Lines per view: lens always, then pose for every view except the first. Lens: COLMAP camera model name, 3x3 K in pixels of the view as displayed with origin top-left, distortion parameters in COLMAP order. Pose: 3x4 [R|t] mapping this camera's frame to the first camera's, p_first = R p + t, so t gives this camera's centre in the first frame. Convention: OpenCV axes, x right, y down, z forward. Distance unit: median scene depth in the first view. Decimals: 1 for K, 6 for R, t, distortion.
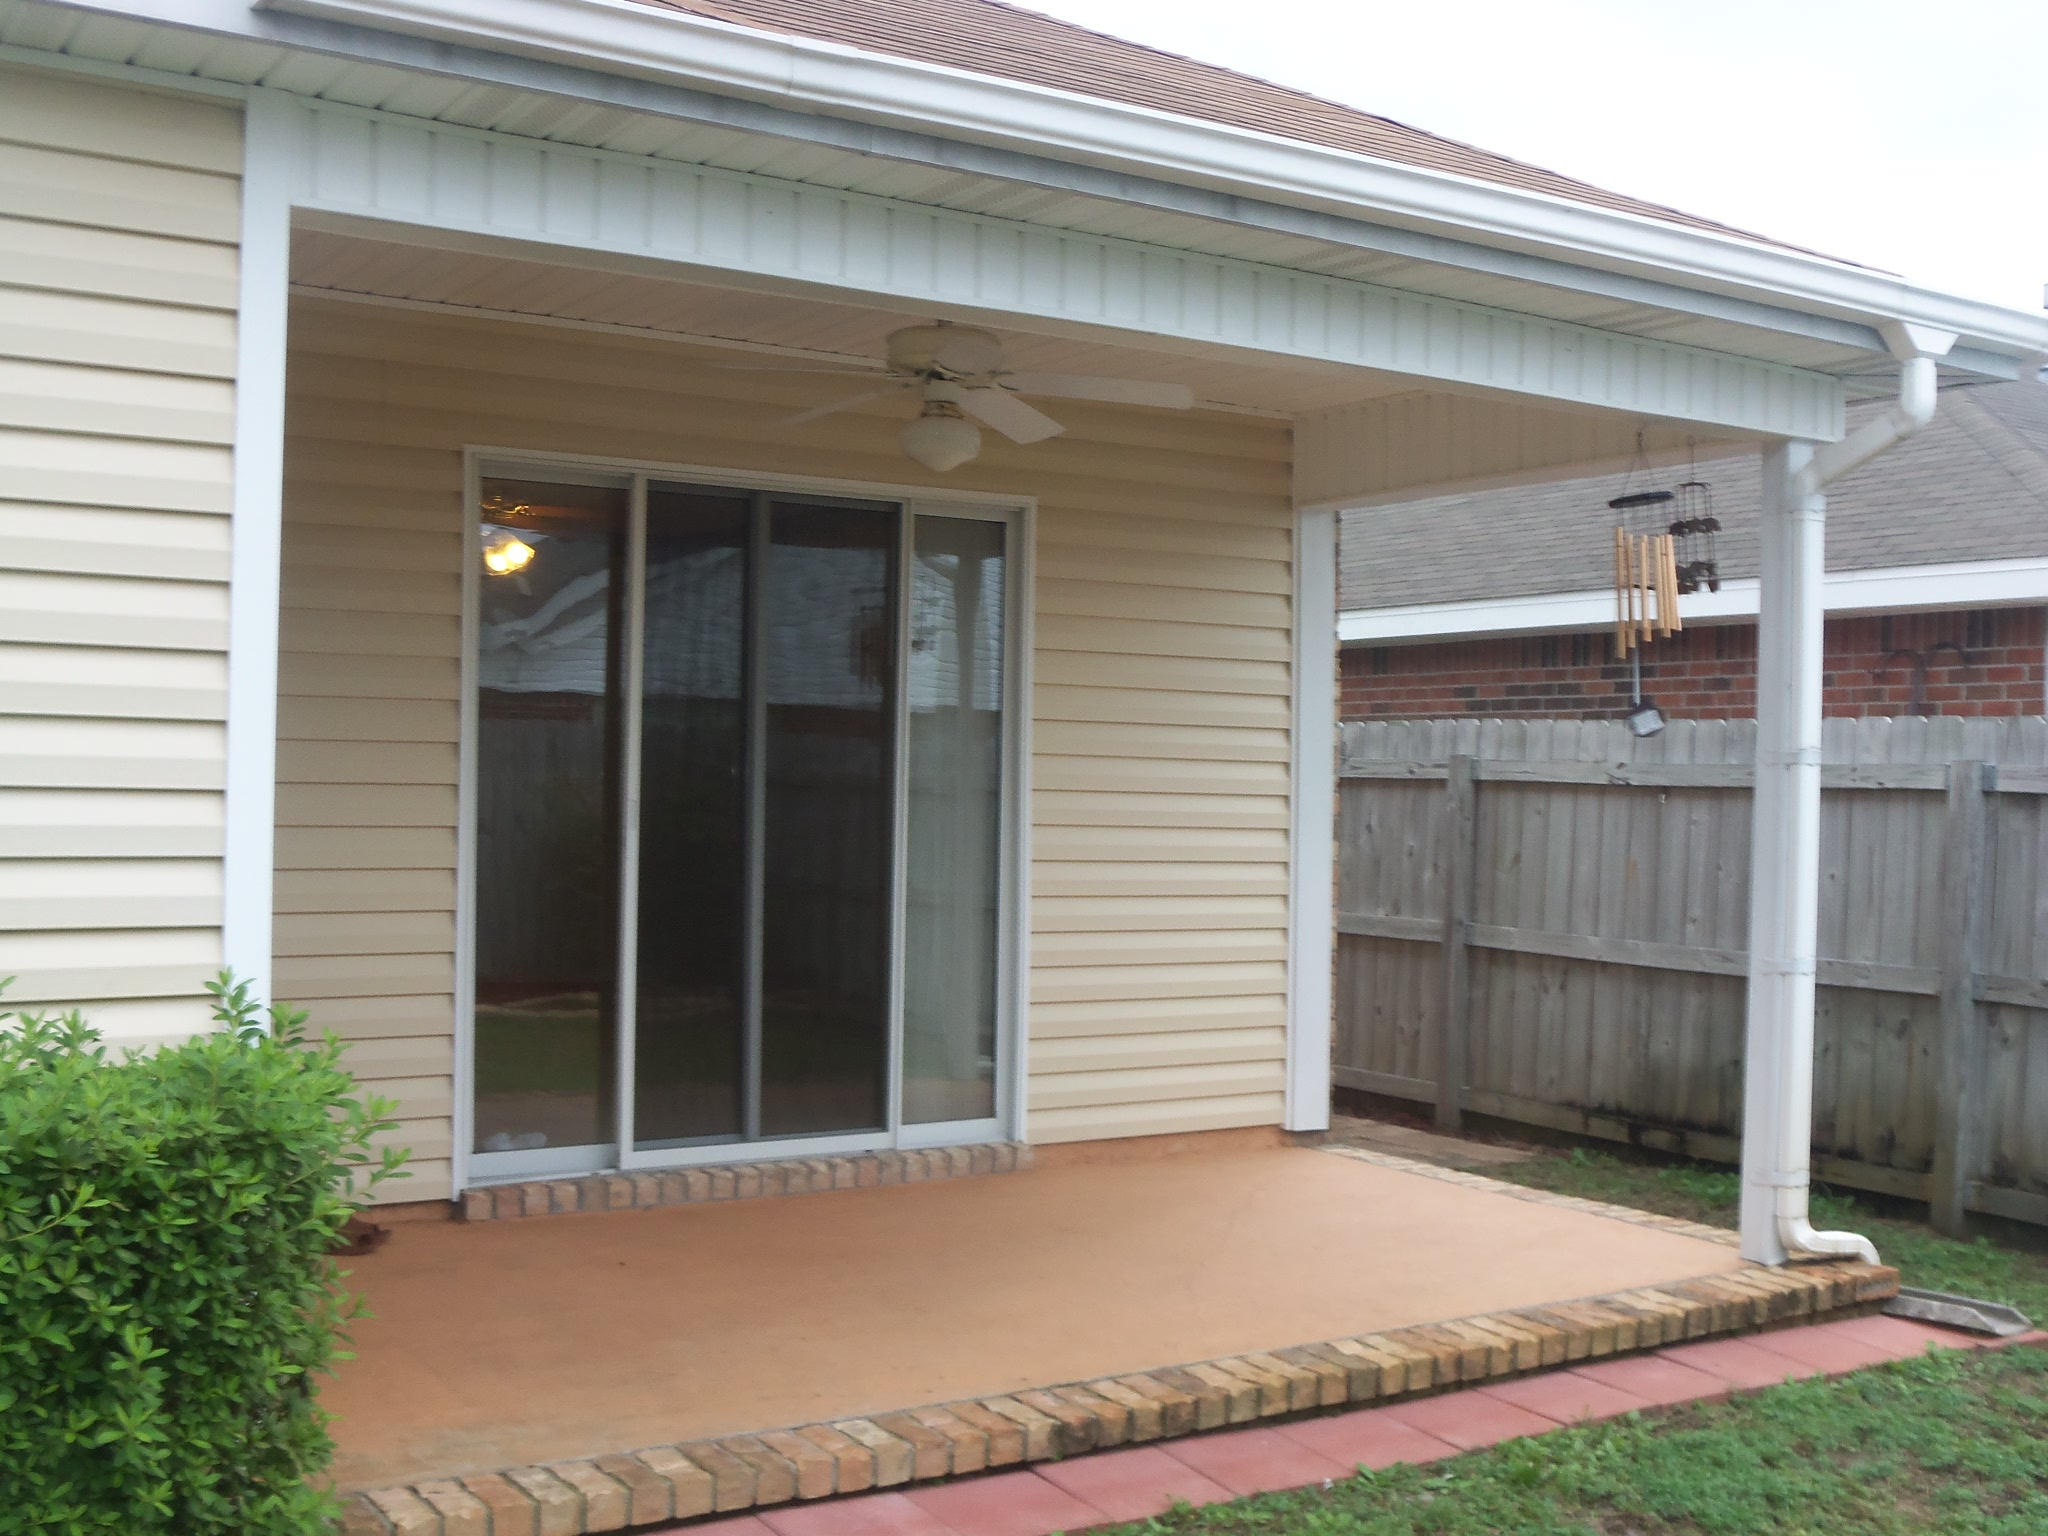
lens RADIAL K [[2188.1, 0, 1022.4], [0, 2188.1, 767.1], [0, 0, 1]] dist [-0.054810, 0.000000]
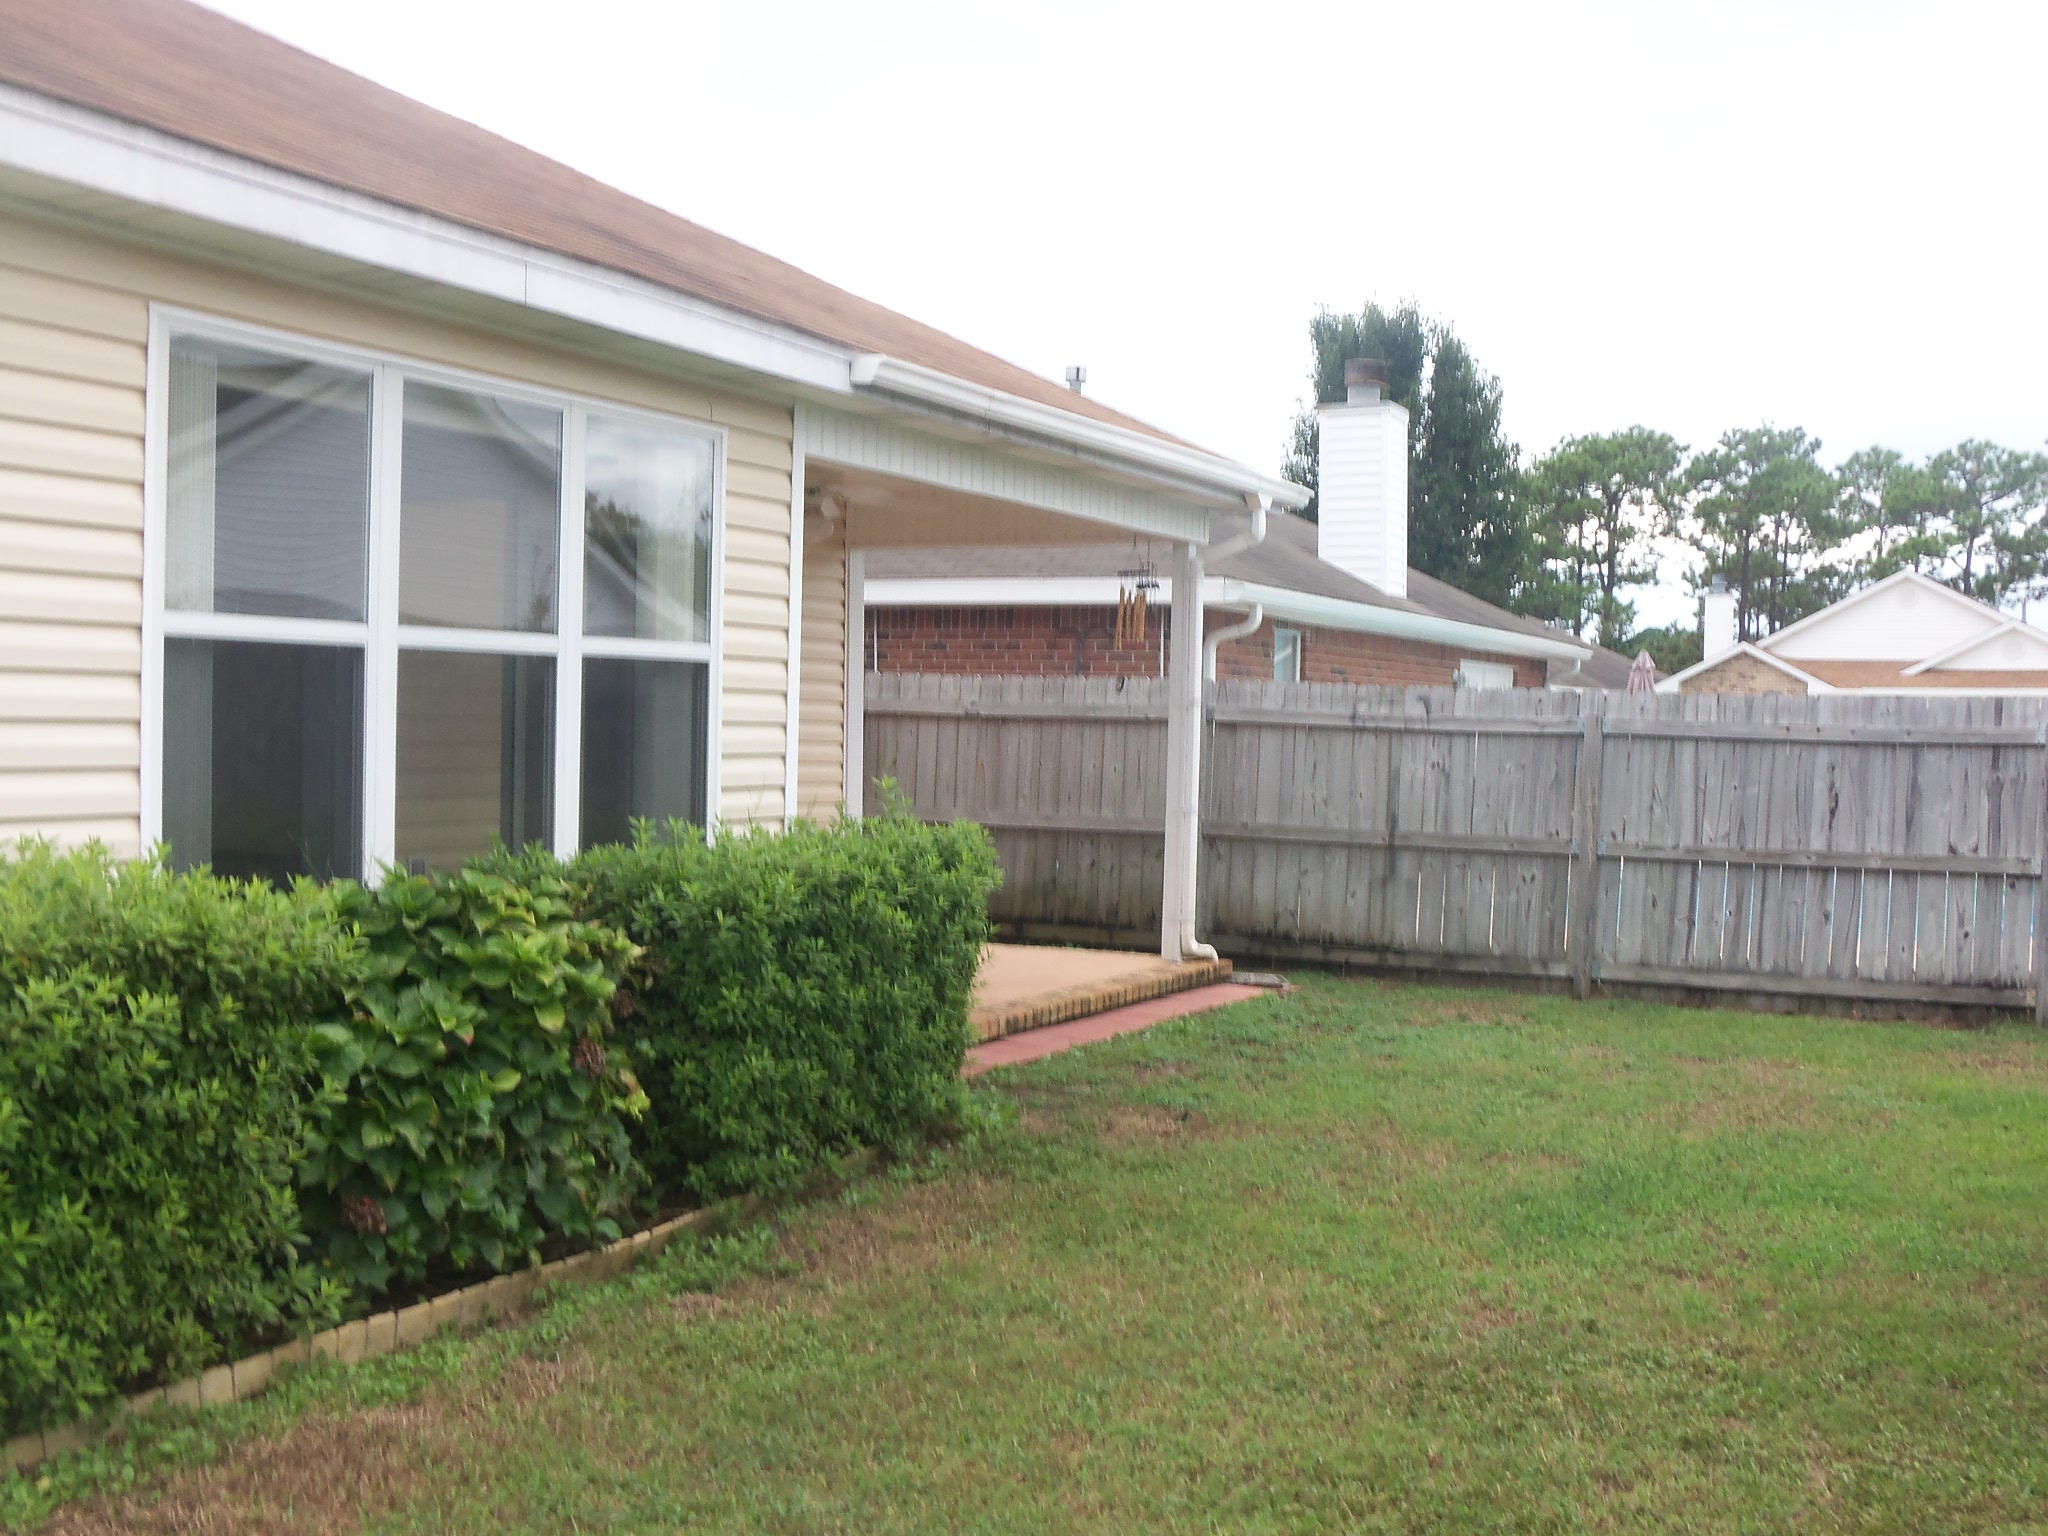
lens RADIAL K [[2188.1, 0, 1025.0], [0, 2188.1, 772.5], [0, 0, 1]] dist [-0.054810, 0.000000]
pose [[0.855404, -0.013152, 0.517795, -0.793151], [-0.006862, 0.999302, 0.036717, -0.014410], [-0.517916, -0.034961, 0.854717, -0.615249]]
